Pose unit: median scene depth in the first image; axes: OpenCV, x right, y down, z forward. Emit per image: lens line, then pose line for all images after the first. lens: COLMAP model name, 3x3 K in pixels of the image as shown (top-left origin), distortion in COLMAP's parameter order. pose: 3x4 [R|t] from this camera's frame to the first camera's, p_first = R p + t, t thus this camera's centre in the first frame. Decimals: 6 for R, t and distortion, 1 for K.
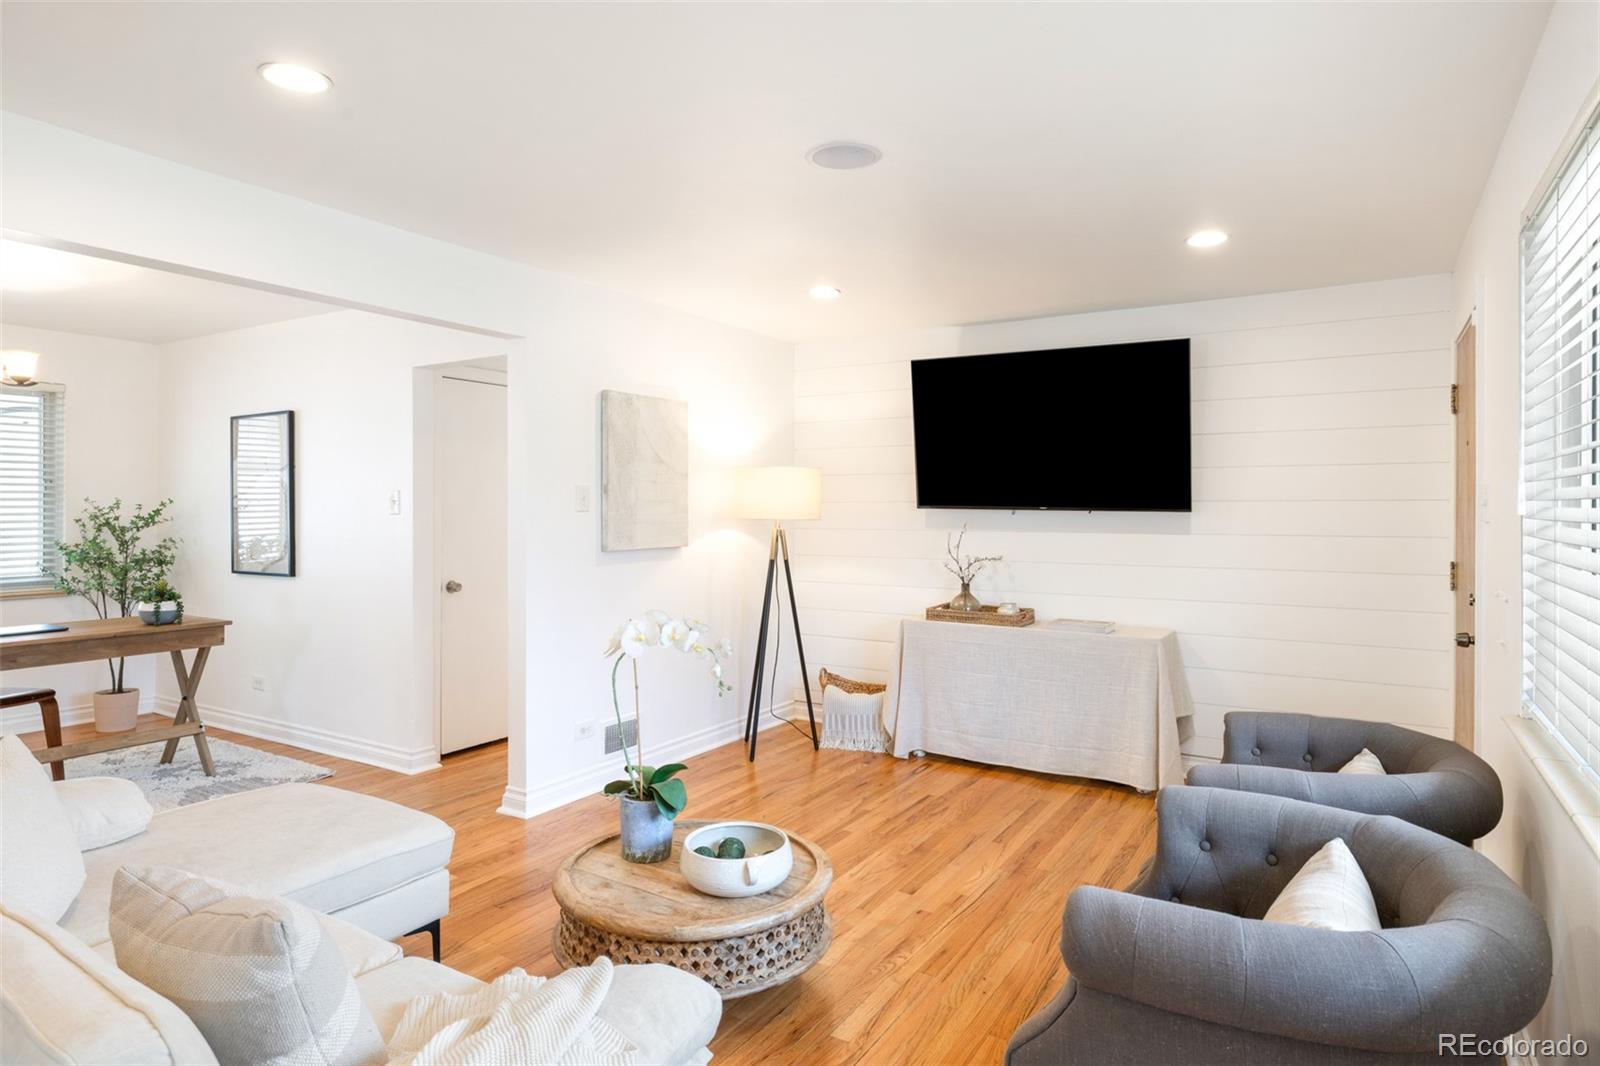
lens RADIAL K [[914.4, 0, 795.4], [0, 914.4, 511.7], [0, 0, 1]] dist [-0.000628, -0.000275]
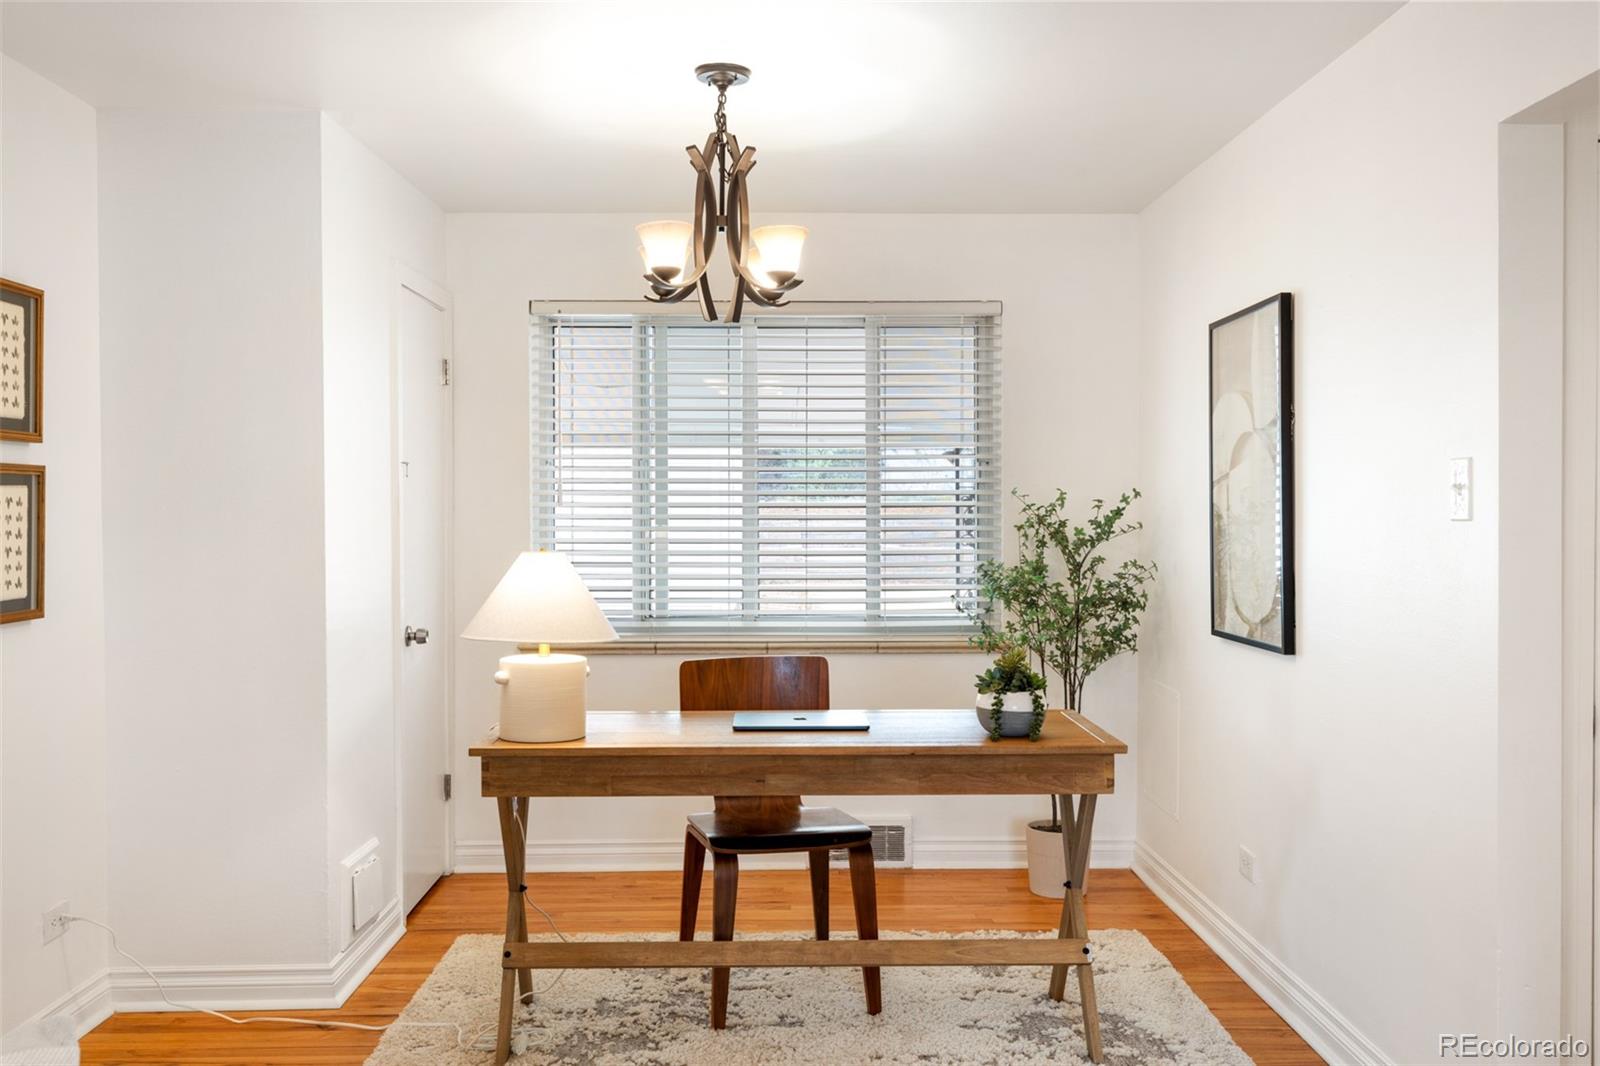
lens RADIAL K [[1482.3, 0, 800.0], [0, 1482.3, 533.0], [0, 0, 1]] dist [0.007133, 0.001650]
pose [[0.549914, 0.011953, -0.835135, -0.057463], [0.001675, 0.999880, 0.015414, -0.001920], [0.835219, -0.009875, 0.549828, 0.355345]]
